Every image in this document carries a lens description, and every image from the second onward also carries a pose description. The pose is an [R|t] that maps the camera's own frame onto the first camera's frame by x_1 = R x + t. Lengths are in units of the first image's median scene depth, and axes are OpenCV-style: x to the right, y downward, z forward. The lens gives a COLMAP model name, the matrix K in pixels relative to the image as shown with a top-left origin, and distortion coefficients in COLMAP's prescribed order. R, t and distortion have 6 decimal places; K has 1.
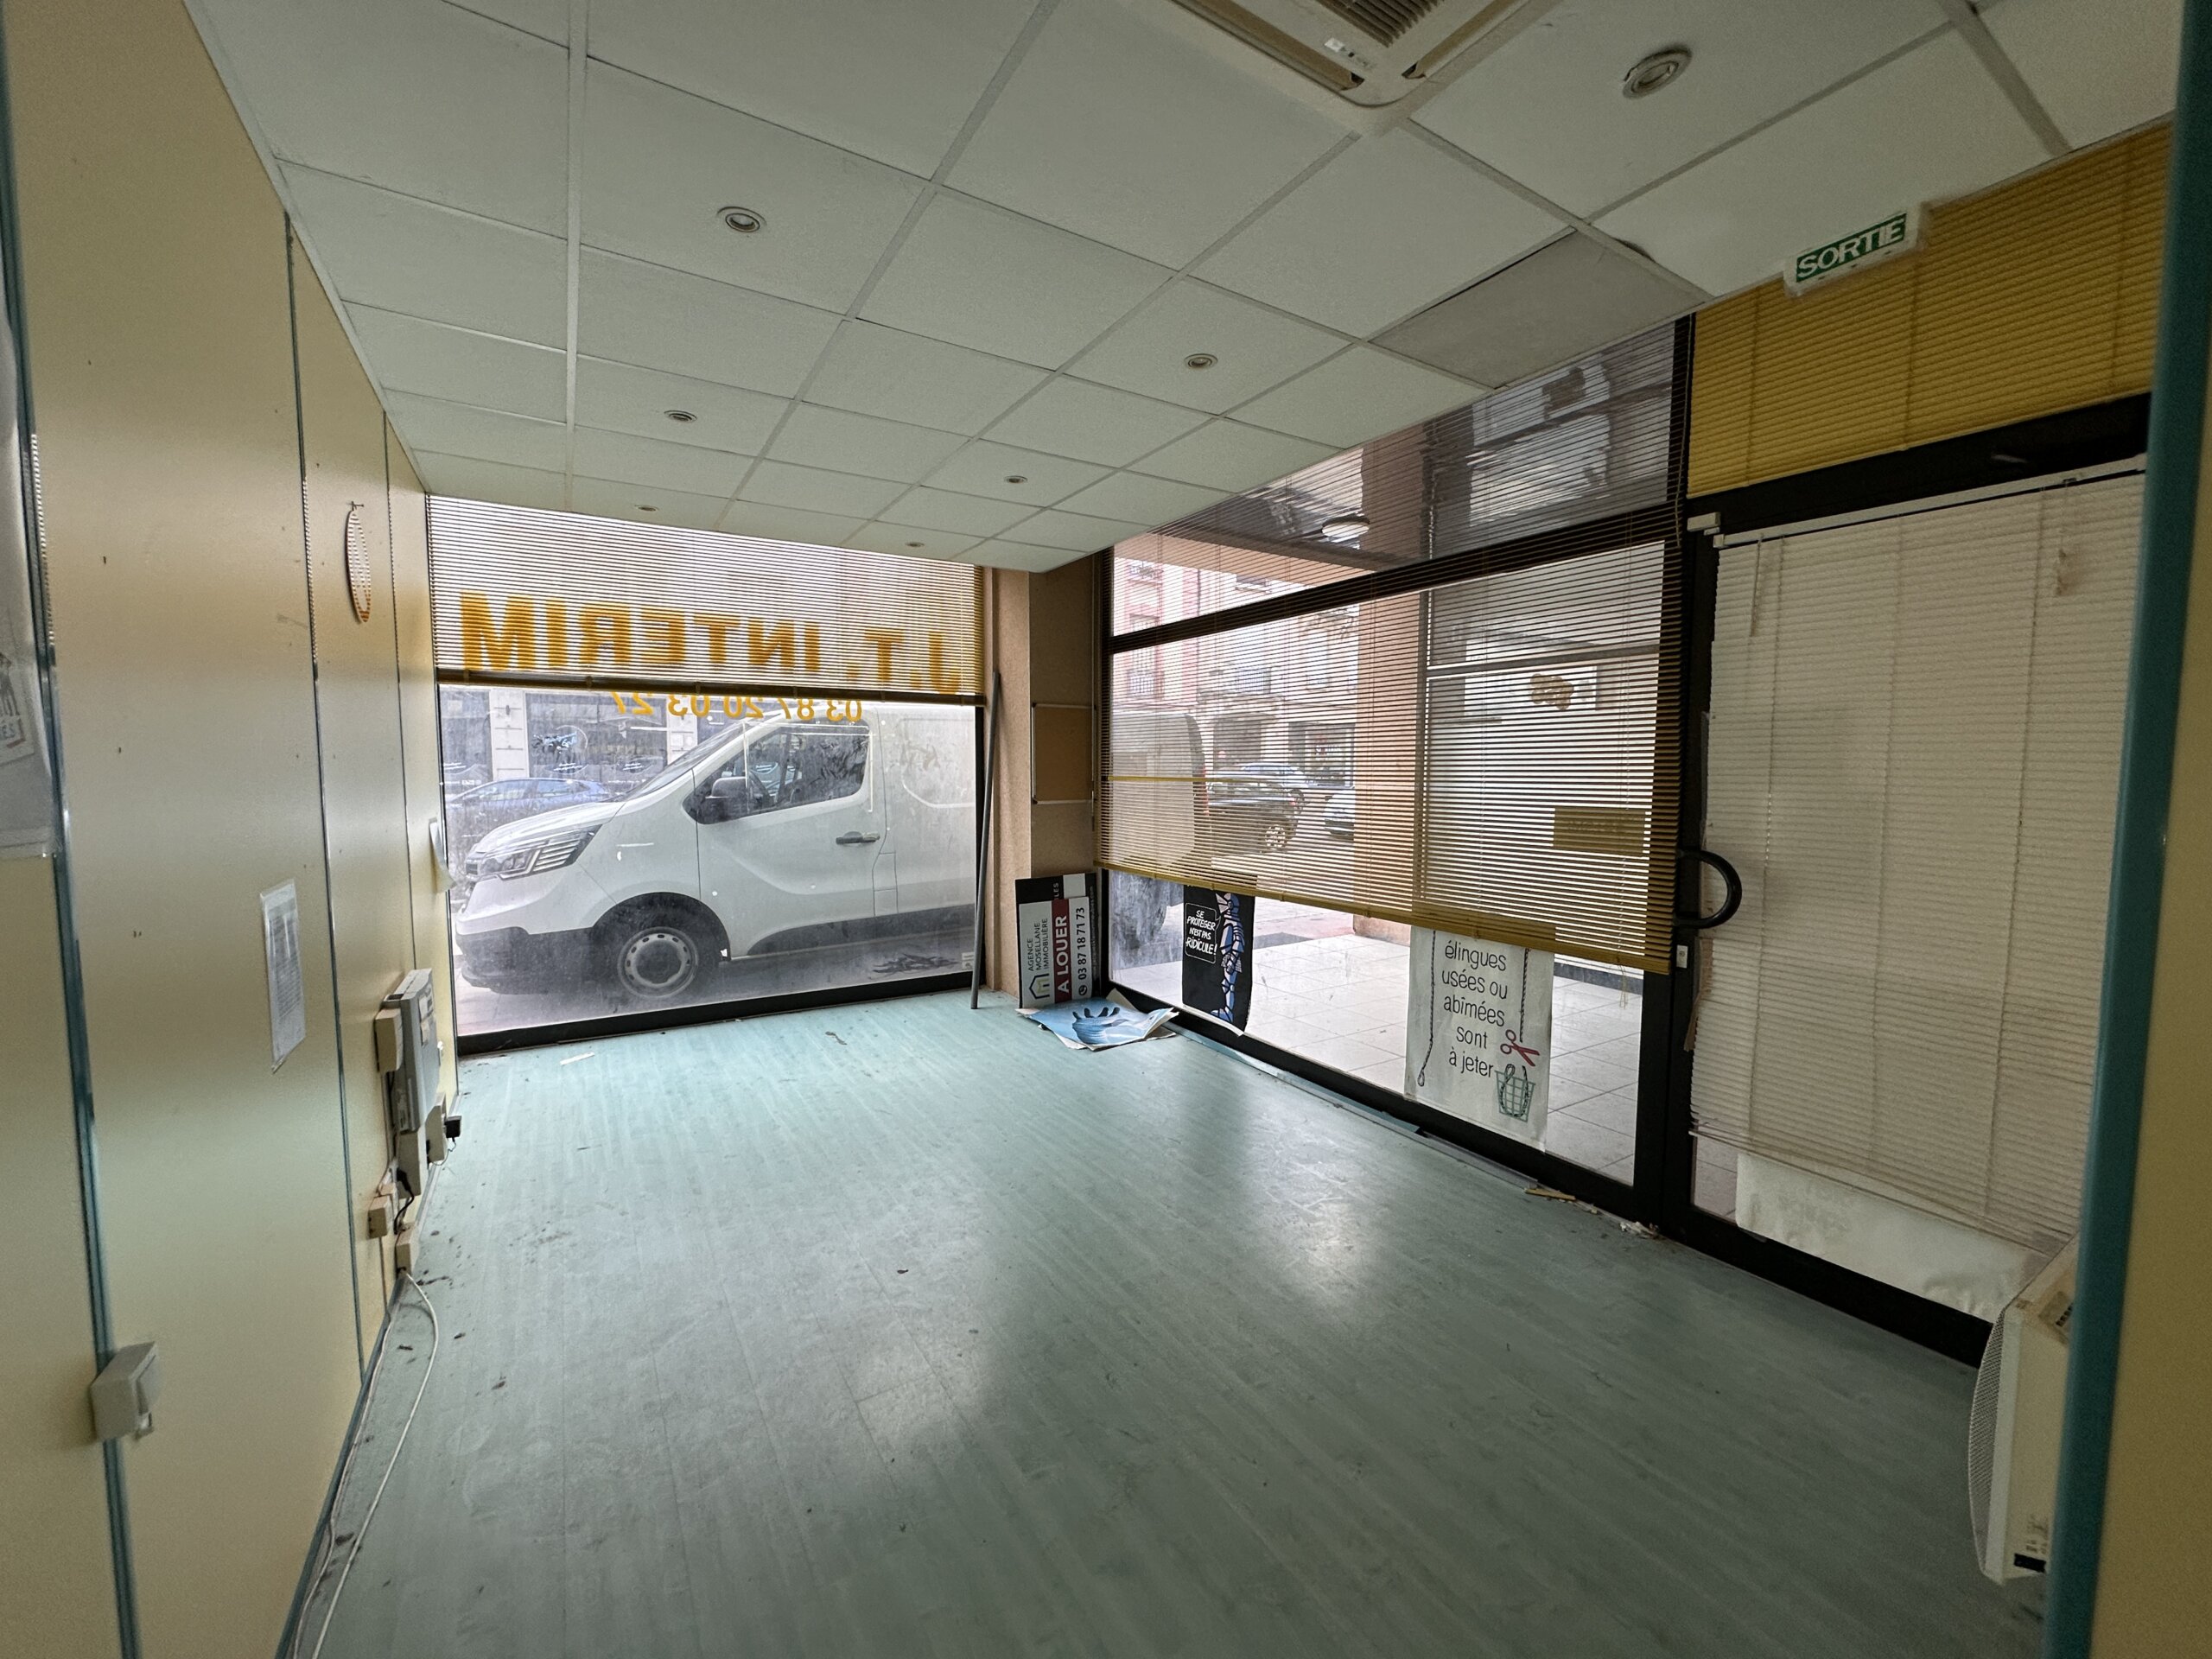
lens RADIAL K [[873.7, 0, 1105.6], [0, 873.7, 829.3], [0, 0, 1]] dist [-0.007361, -0.000201]
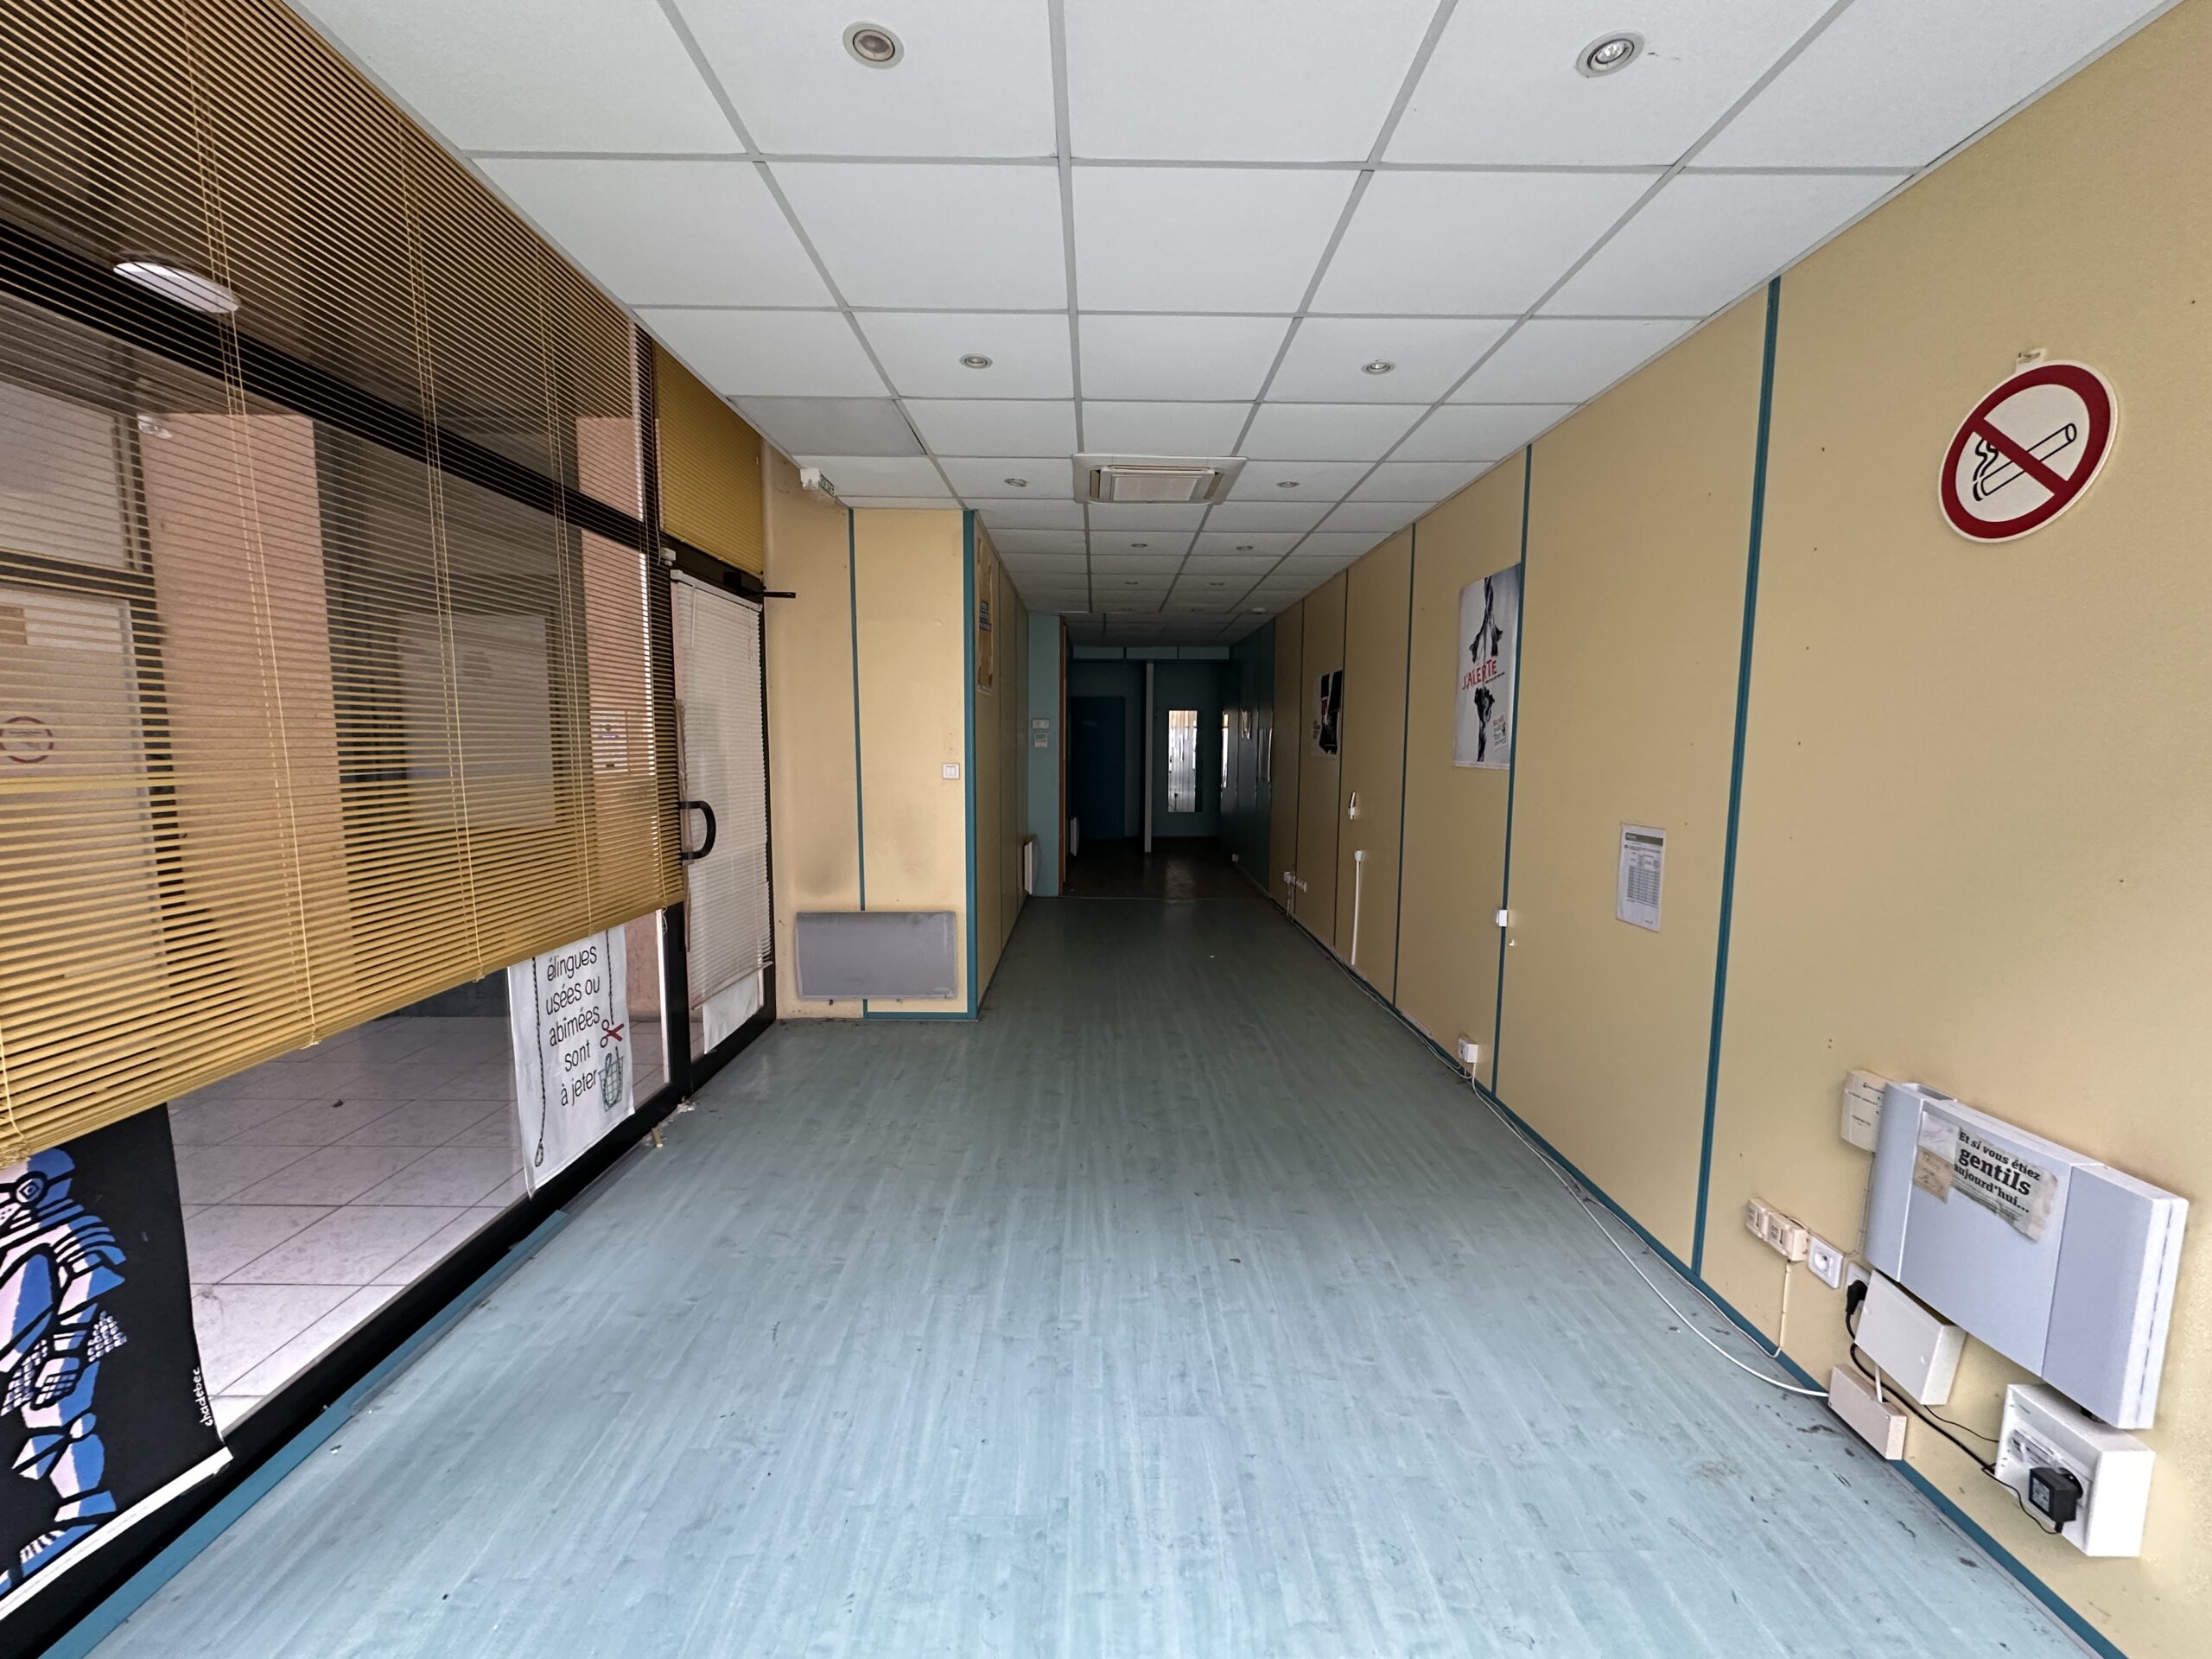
lens RADIAL K [[873.7, 0, 1110.4], [0, 873.7, 830.8], [0, 0, 1]] dist [-0.007361, -0.000201]
pose [[-0.856717, -0.060491, 0.512228, -0.348170], [0.029997, 0.985575, 0.166562, -0.082170], [-0.514914, 0.158062, -0.842544, 1.080801]]
